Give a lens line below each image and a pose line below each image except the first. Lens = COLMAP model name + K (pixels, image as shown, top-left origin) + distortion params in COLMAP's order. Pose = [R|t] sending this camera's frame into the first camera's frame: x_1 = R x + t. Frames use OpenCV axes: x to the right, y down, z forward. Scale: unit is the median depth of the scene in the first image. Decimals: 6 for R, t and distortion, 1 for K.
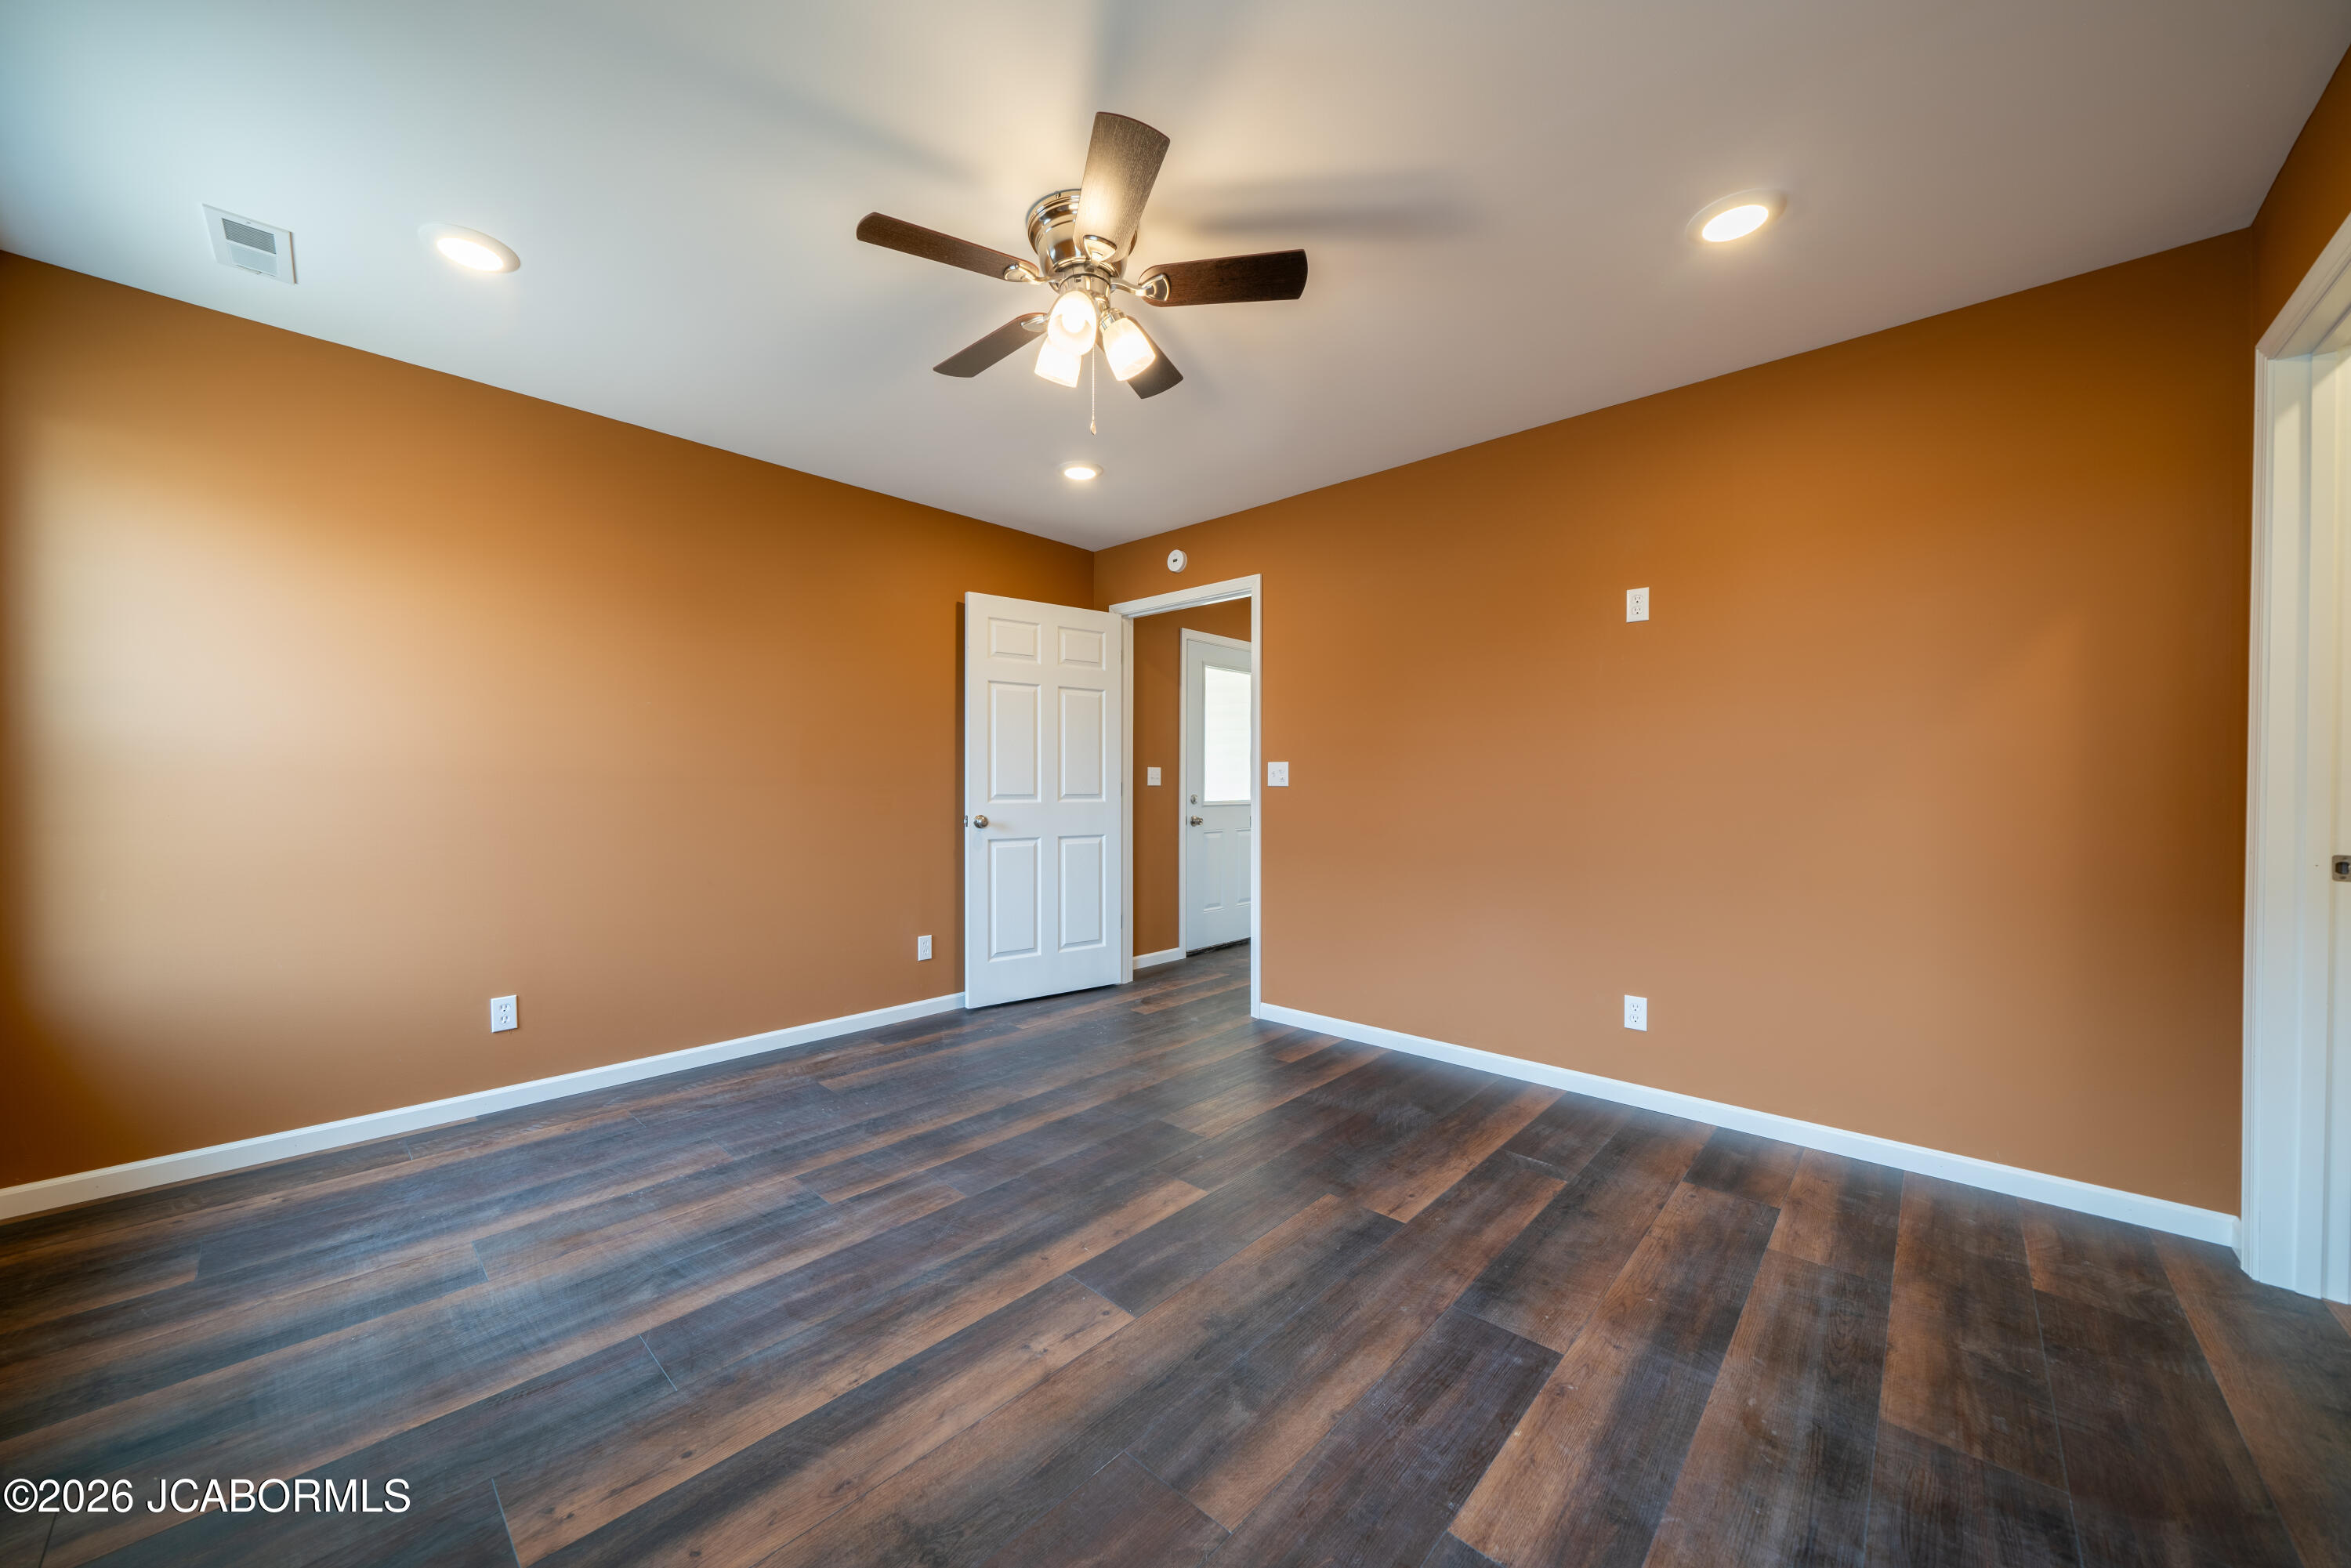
lens RADIAL K [[833.5, 0, 1152.1], [0, 833.5, 786.4], [0, 0, 1]] dist [-0.000689, -0.000065]
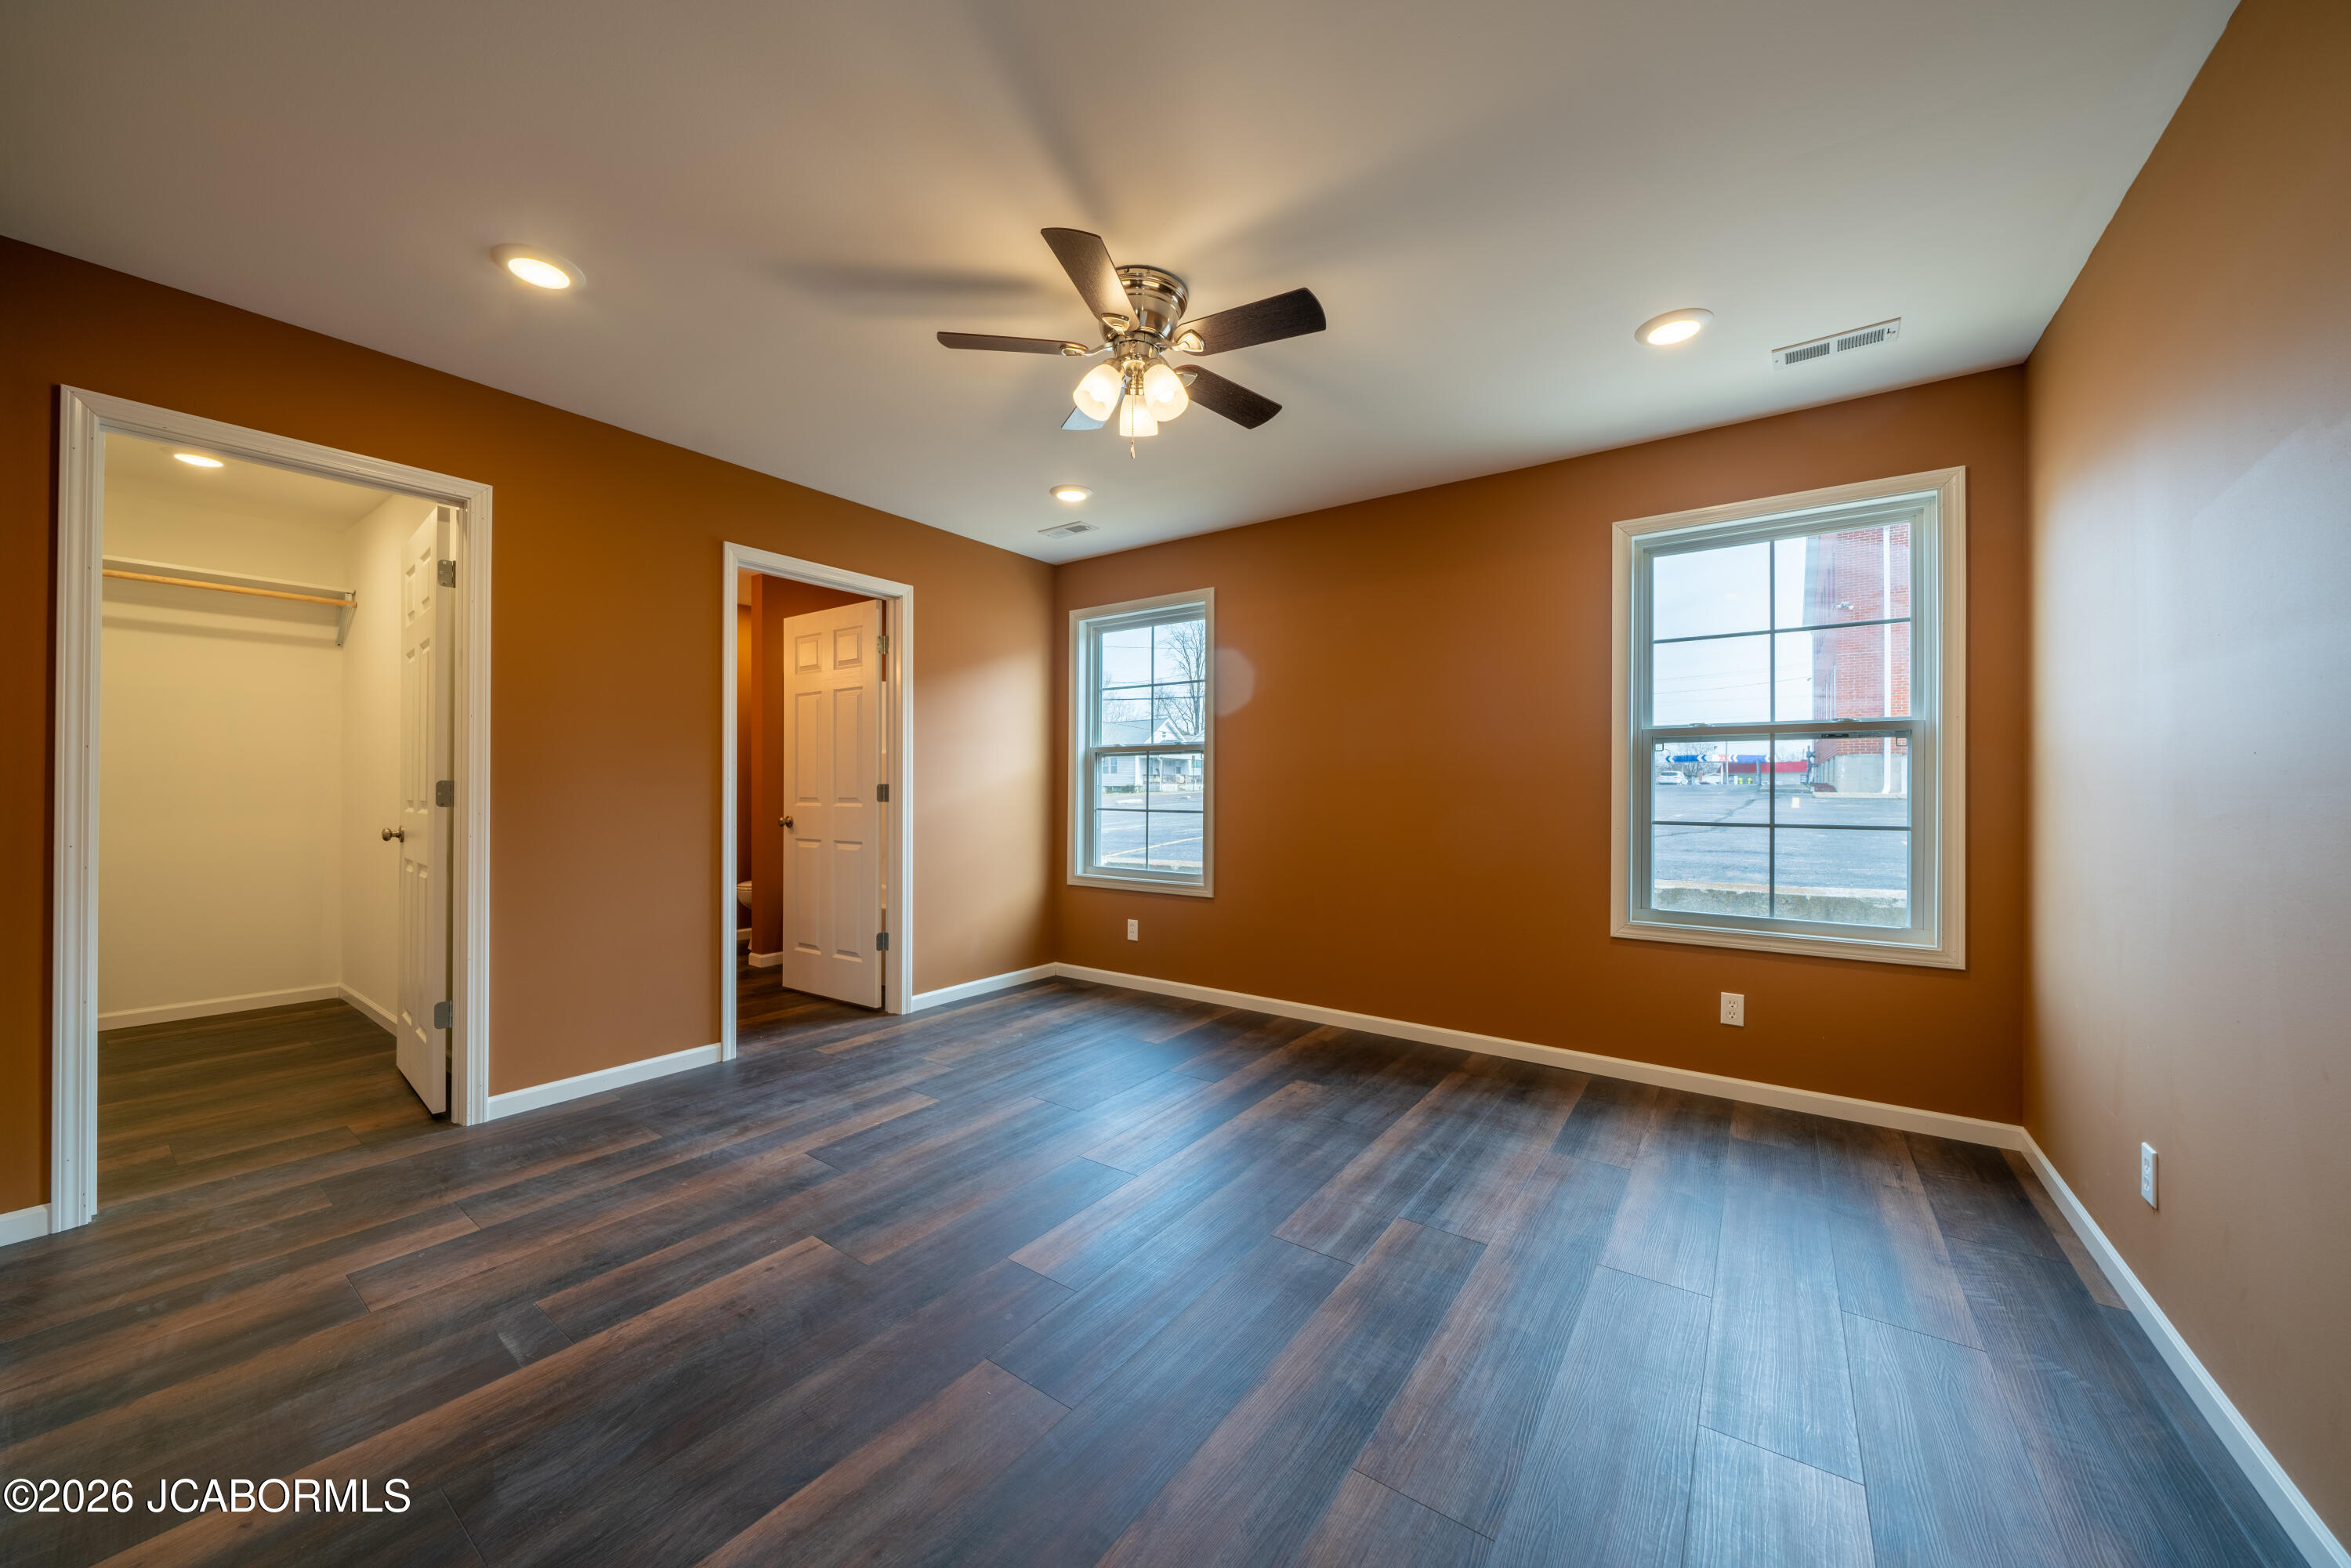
lens RADIAL K [[833.5, 0, 1152.1], [0, 833.5, 786.4], [0, 0, 1]] dist [-0.000689, -0.000065]
pose [[-0.992159, -0.007538, -0.124756, 0.036214], [-0.007493, 0.999972, -0.000825, -0.008607], [0.124758, 0.000117, -0.992187, 2.212074]]
